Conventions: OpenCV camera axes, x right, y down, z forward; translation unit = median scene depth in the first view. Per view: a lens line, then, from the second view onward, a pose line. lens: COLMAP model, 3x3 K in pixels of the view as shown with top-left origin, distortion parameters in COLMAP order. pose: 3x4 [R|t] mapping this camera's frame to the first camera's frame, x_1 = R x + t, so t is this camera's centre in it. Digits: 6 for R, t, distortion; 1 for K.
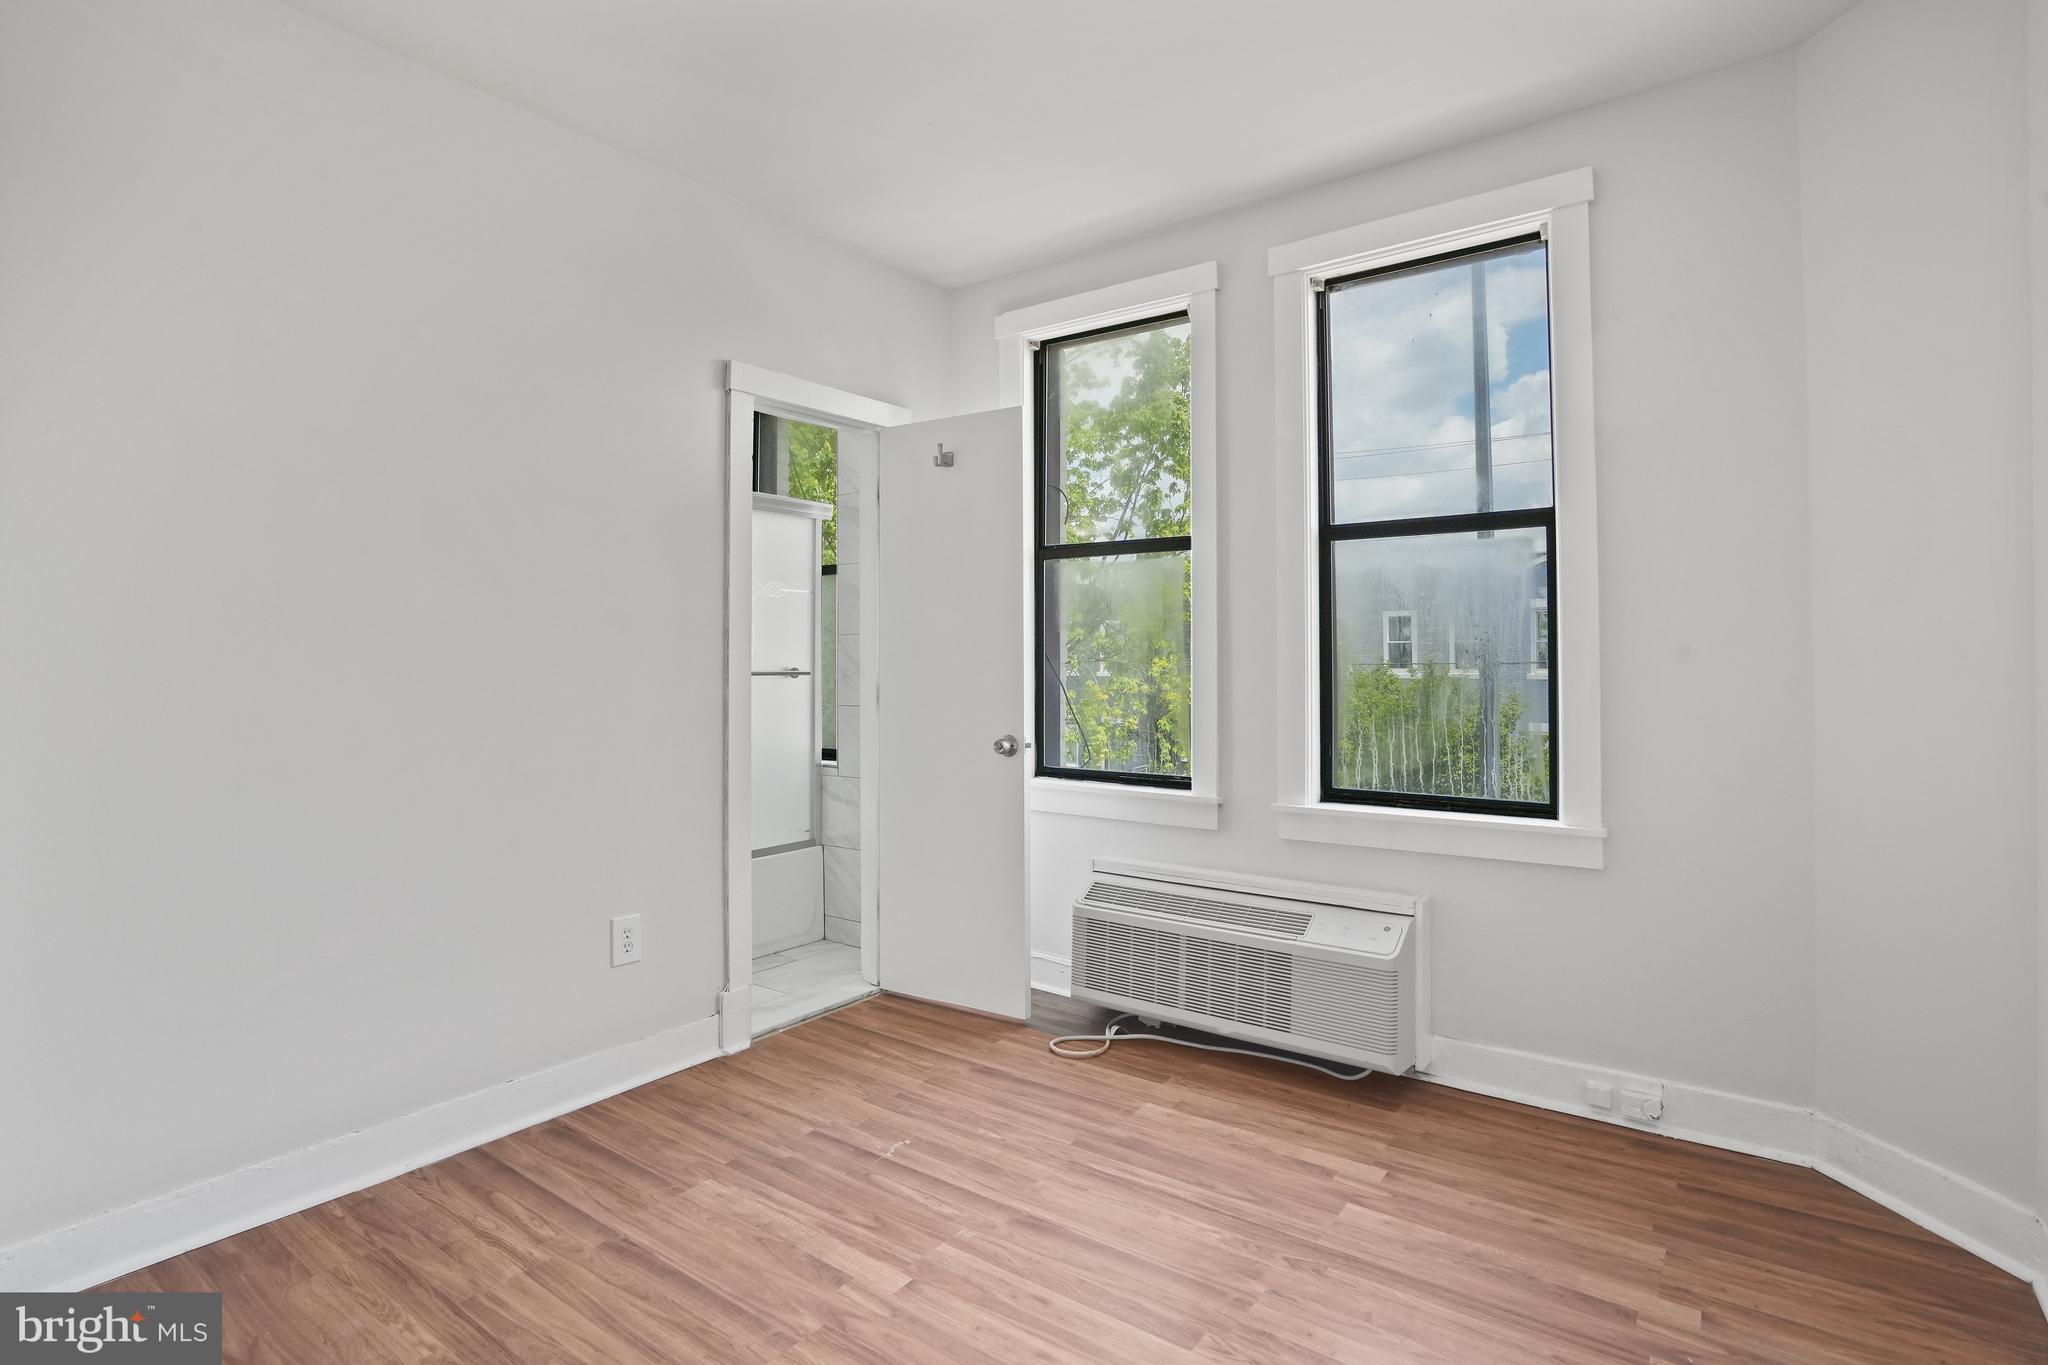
lens RADIAL K [[1014.3, 0, 1012.3], [0, 1014.3, 681.1], [0, 0, 1]] dist [-0.048221, 0.021258]
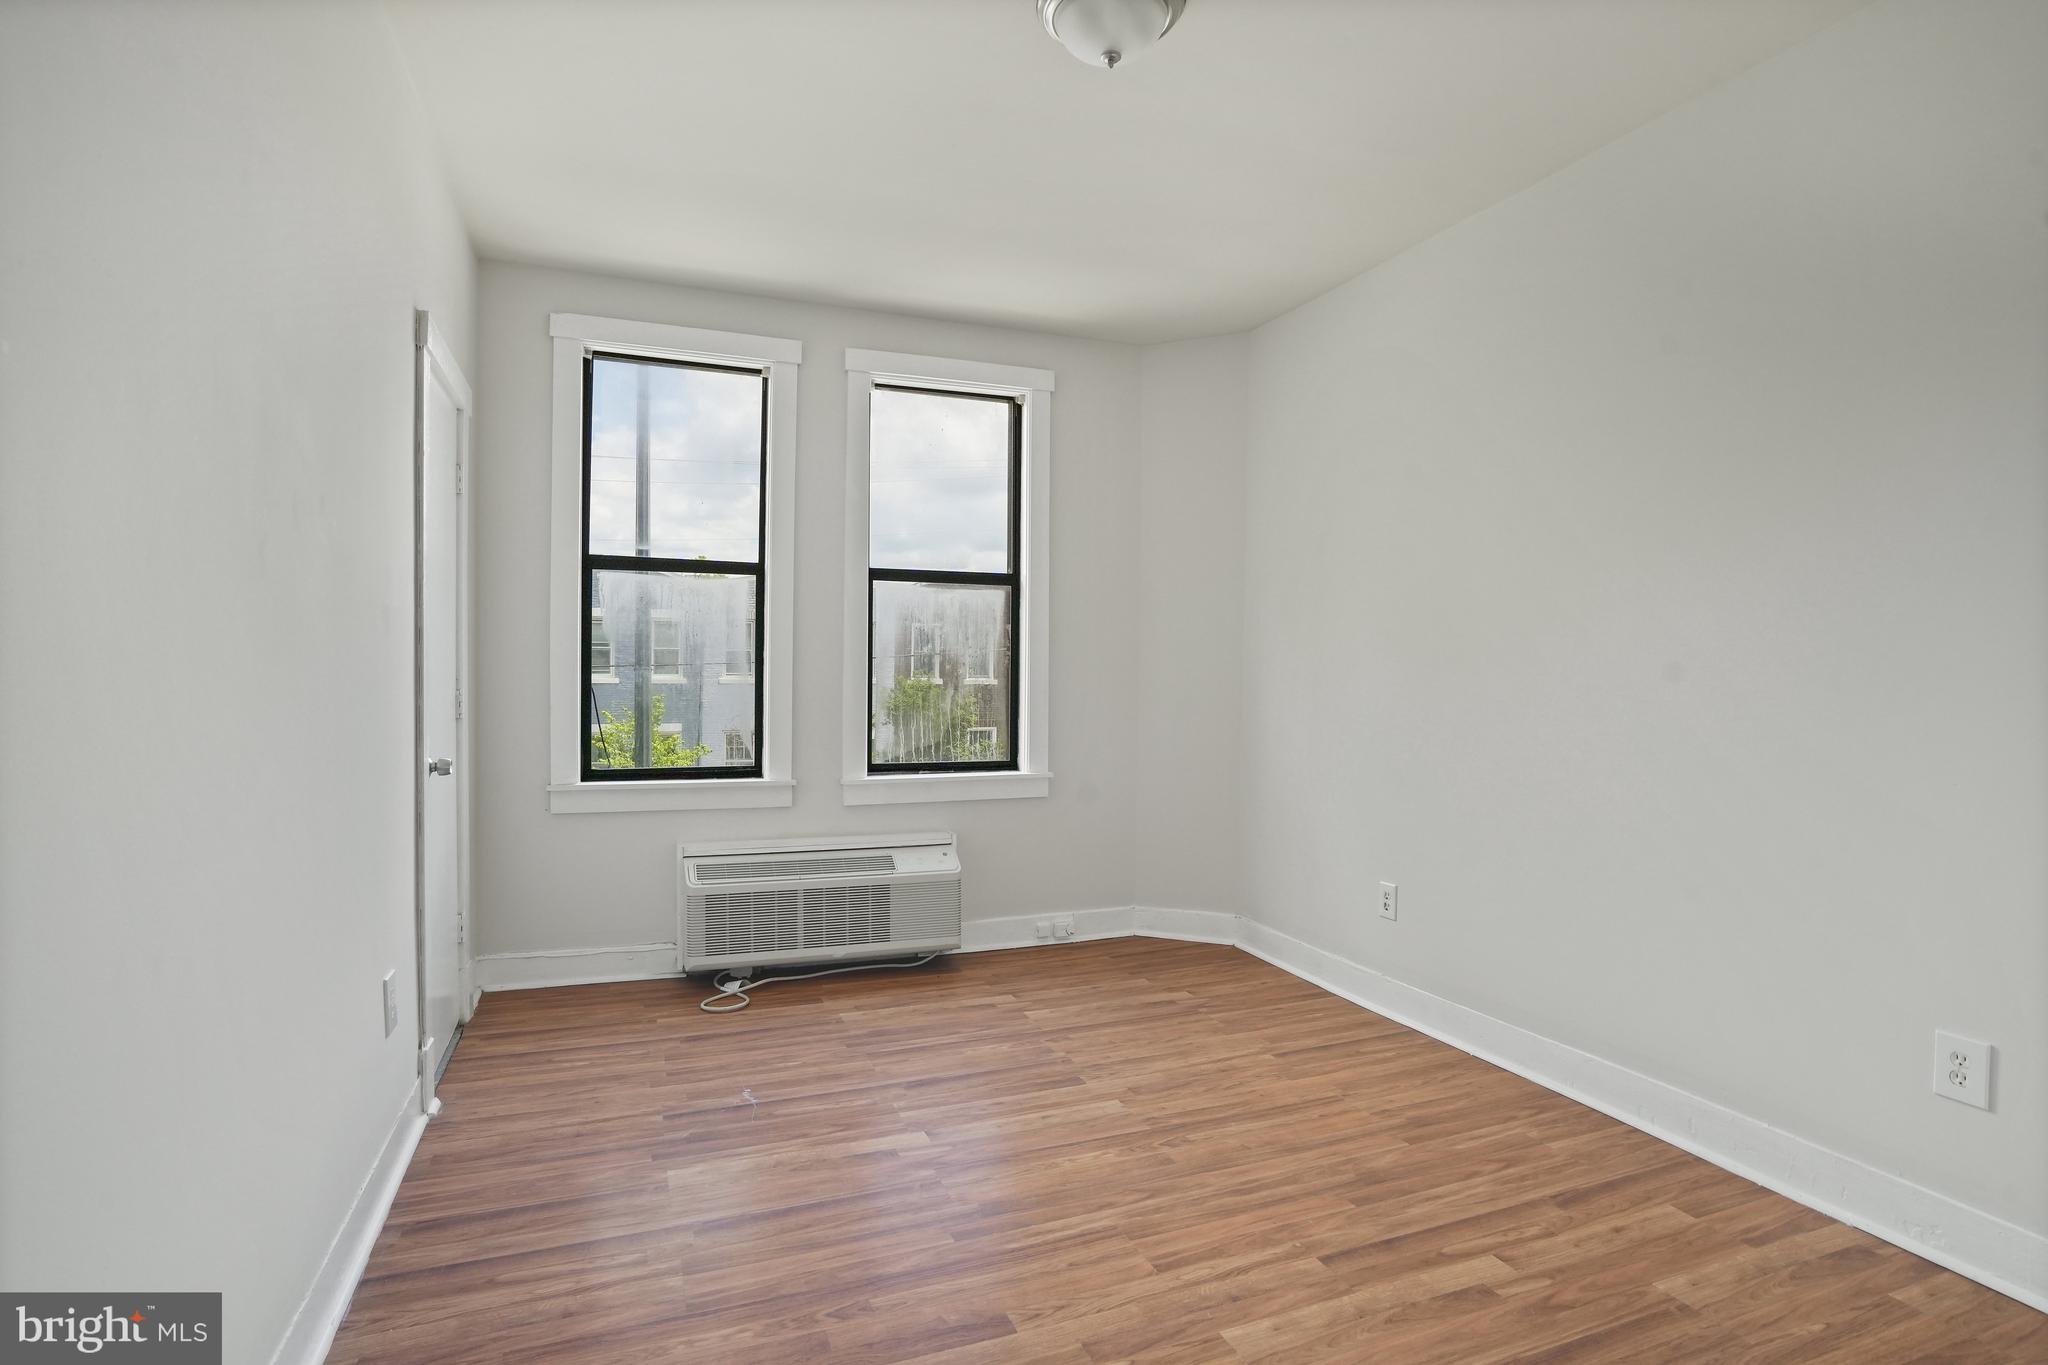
lens RADIAL K [[1010.7, 0, 1017.5], [0, 1010.7, 661.7], [0, 0, 1]] dist [-0.045611, 0.019309]
pose [[0.518645, 0.021025, 0.854731, -0.895857], [0.001556, 0.999673, -0.025535, 0.003571], [-0.854988, 0.014574, 0.518443, 0.142362]]
